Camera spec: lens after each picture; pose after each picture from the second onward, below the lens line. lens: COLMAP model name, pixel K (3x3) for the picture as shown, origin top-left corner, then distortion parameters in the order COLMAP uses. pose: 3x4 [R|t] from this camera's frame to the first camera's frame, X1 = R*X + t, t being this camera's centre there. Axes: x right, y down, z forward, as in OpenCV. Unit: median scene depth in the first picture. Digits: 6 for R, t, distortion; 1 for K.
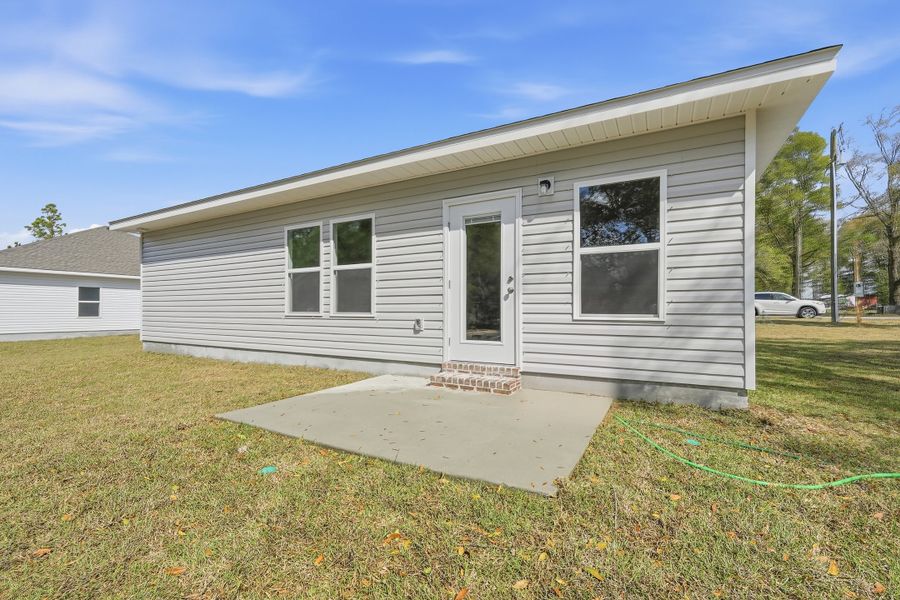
lens RADIAL K [[396.1, 0, 450.3], [0, 396.1, 305.0], [0, 0, 1]] dist [0.000940, 0.000025]
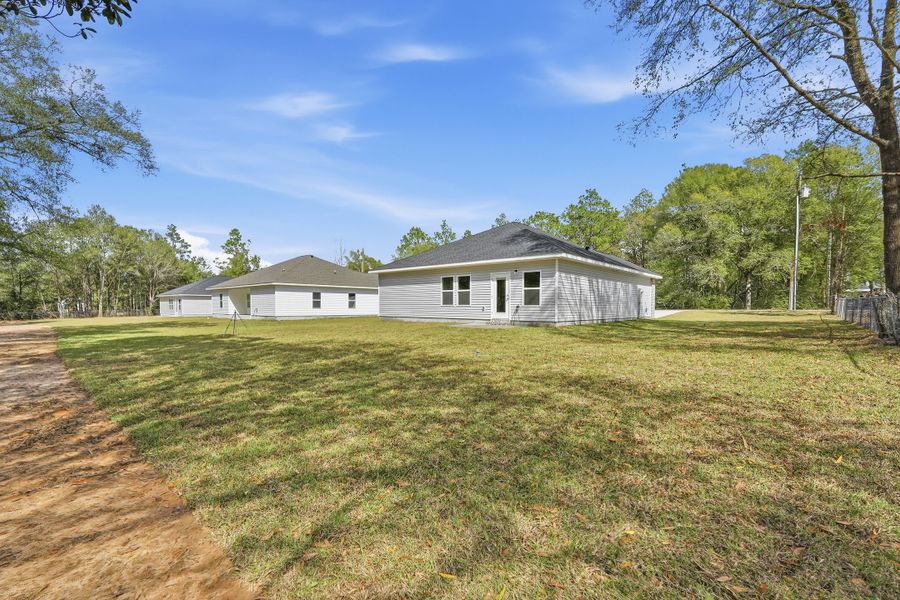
lens RADIAL K [[396.1, 0, 450.3], [0, 396.1, 305.0], [0, 0, 1]] dist [0.000940, 0.000025]
pose [[0.975094, 0.009048, -0.221607, 0.364378], [-0.008928, 0.999959, 0.001546, 0.017087], [0.221612, 0.000471, 0.975135, -2.191190]]
